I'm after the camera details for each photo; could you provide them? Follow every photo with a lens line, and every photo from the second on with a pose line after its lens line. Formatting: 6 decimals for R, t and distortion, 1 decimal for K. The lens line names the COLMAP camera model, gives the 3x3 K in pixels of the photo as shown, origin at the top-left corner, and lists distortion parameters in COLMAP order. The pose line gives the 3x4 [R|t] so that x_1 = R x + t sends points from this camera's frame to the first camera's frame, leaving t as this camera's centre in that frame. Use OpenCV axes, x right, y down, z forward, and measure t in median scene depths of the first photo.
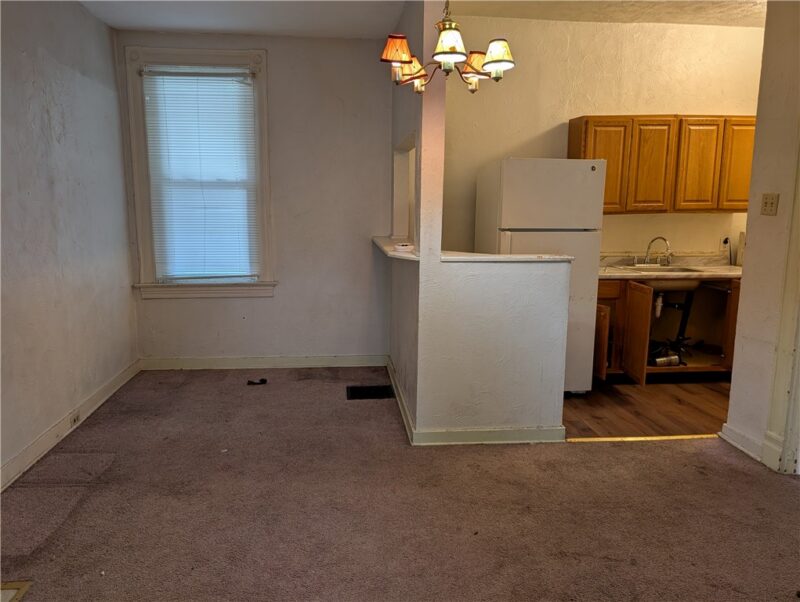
lens RADIAL K [[561.9, 0, 400.0], [0, 561.9, 301.0], [0, 0, 1]] dist [-0.000188, -0.000642]
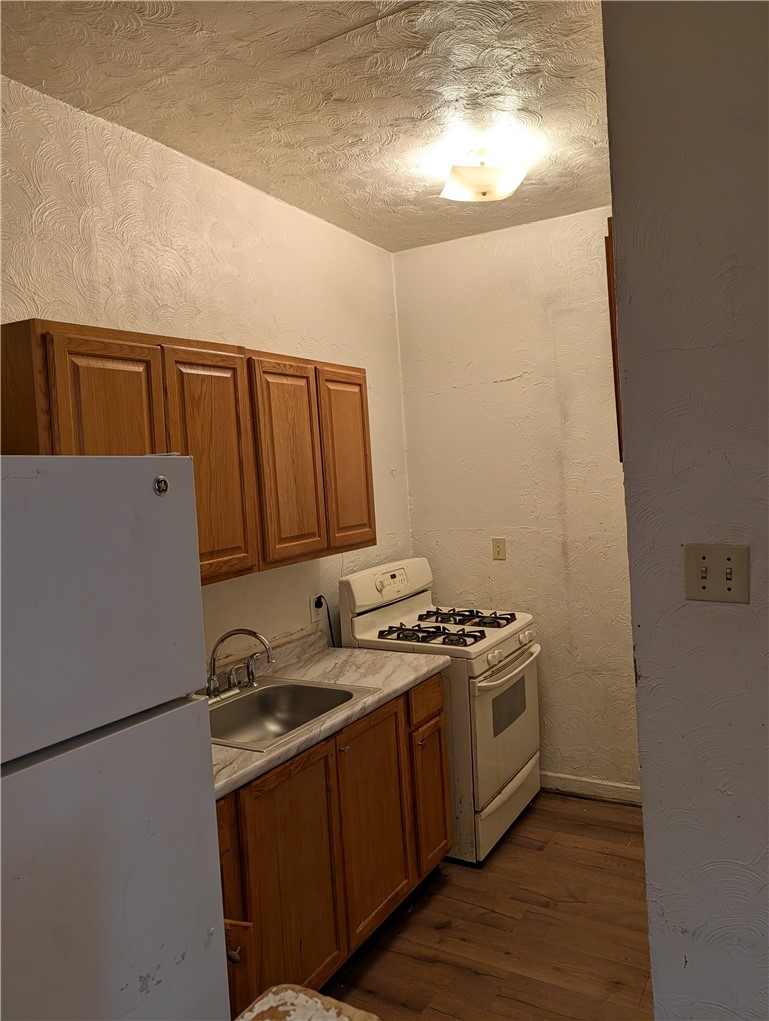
lens RADIAL K [[717.1, 0, 384.5], [0, 717.1, 510.5], [0, 0, 1]] dist [-0.000188, -0.000642]
pose [[0.586337, -0.077114, 0.806388, 0.104596], [0.196250, 0.979327, -0.049044, -0.160626], [-0.785935, 0.187010, 0.589350, 0.611800]]
